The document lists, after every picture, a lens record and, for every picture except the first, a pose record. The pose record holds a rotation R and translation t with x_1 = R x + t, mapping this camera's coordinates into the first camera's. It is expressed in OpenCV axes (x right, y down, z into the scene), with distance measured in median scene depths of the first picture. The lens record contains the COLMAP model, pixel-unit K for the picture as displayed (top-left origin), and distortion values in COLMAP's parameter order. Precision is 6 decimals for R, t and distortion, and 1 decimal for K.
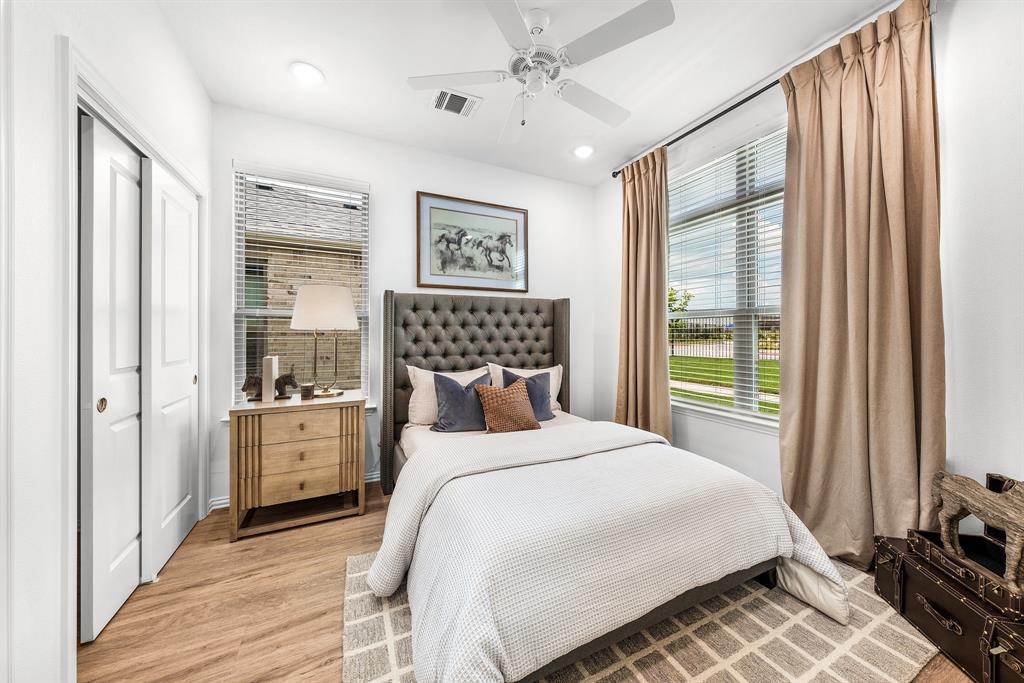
lens RADIAL K [[351.0, 0, 513.7], [0, 351.0, 335.8], [0, 0, 1]] dist [-0.000914, -0.000112]
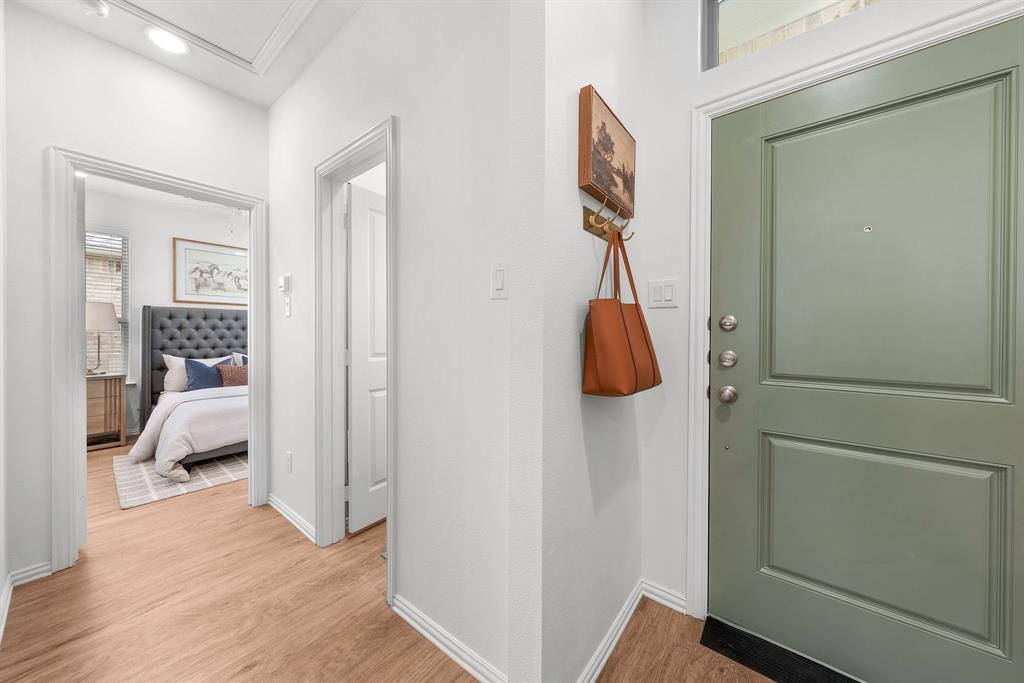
lens RADIAL K [[351.0, 0, 513.7], [0, 351.0, 335.8], [0, 0, 1]] dist [-0.000914, -0.000112]
pose [[0.901778, -0.001053, 0.432198, 0.370407], [0.001417, 0.999999, -0.000521, 0.004690], [-0.432197, 0.001082, 0.901779, -0.929413]]
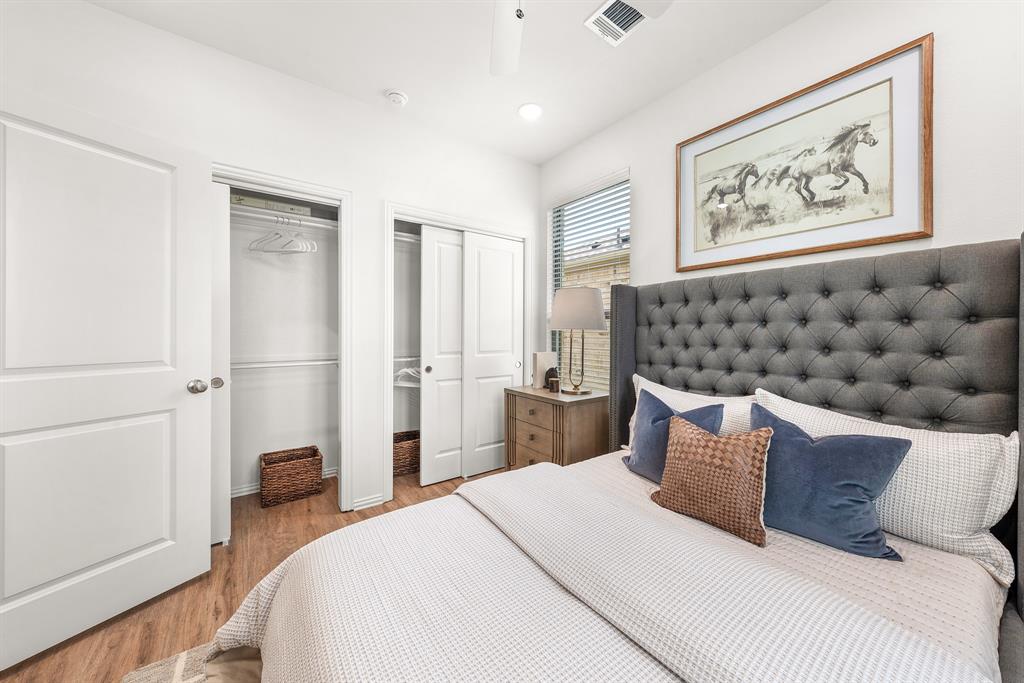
lens RADIAL K [[356.7, 0, 513.6], [0, 356.7, 335.8], [0, 0, 1]] dist [0.000669, 0.000045]
pose [[0.191232, 0.010724, -0.981486, 0.399654], [-0.012061, 0.999890, 0.008575, -0.006312], [0.981471, 0.010198, 0.191340, 0.503745]]
